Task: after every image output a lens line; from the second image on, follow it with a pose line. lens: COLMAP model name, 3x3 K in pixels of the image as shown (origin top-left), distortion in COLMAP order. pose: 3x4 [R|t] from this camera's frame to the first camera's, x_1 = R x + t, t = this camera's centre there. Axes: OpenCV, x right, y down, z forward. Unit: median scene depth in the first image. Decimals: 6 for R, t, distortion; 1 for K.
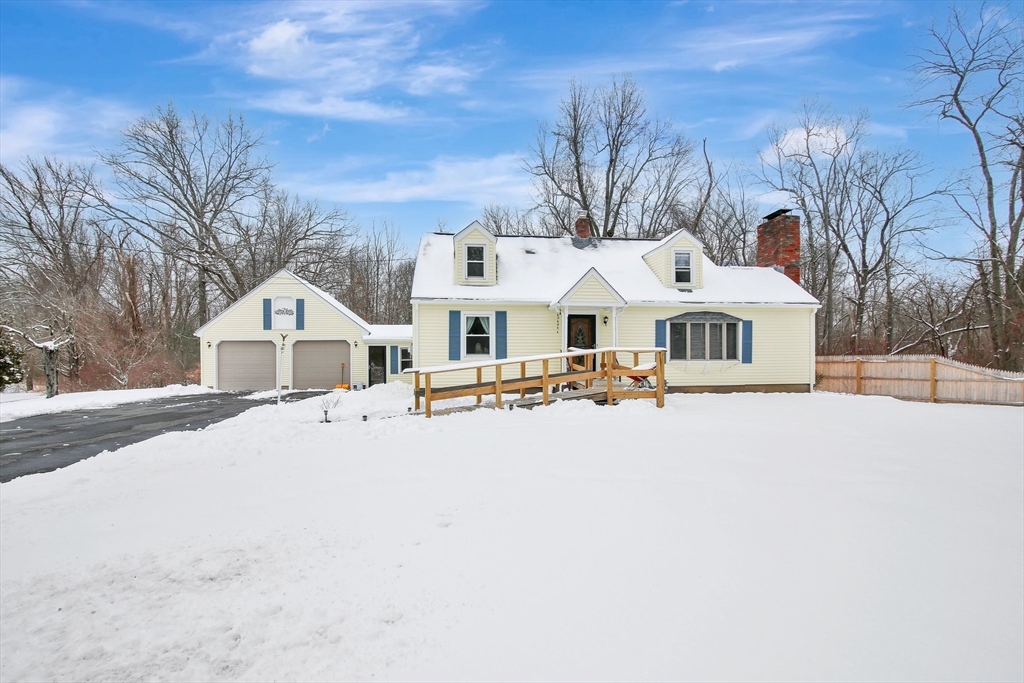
lens RADIAL K [[477.8, 0, 512.0], [0, 477.8, 341.5], [0, 0, 1]] dist [-0.016558, -0.000161]
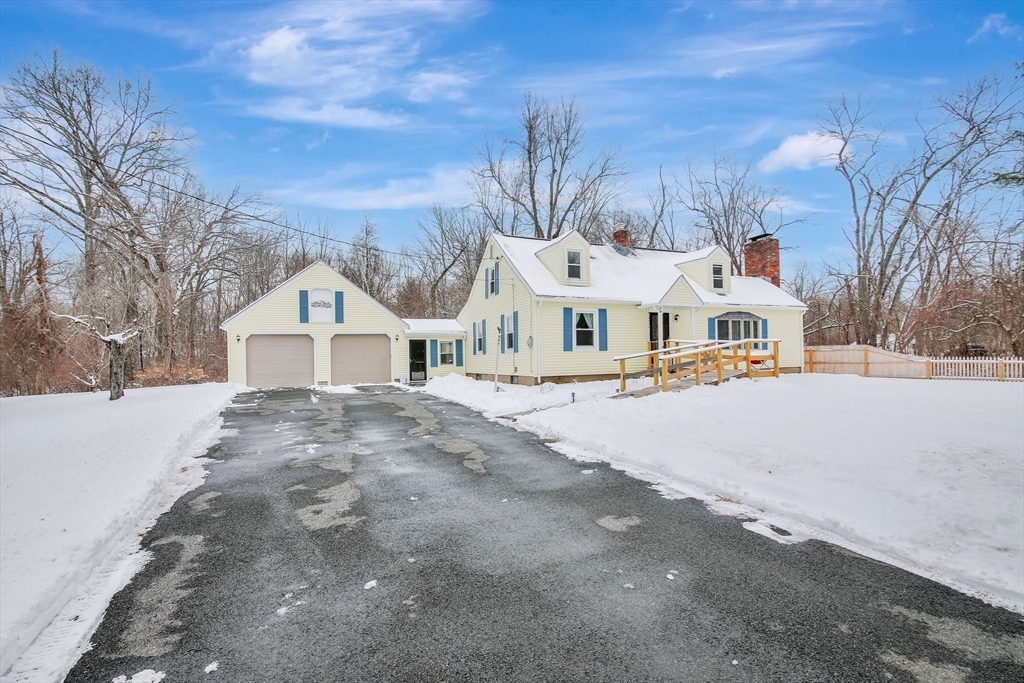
lens RADIAL K [[478.5, 0, 510.6], [0, 478.5, 331.4], [0, 0, 1]] dist [-0.023989, -0.000055]
pose [[0.957800, 0.003445, 0.287416, -0.528176], [0.000040, 0.999927, -0.012117, 0.005241], [-0.287437, 0.011617, 0.957729, -0.043195]]
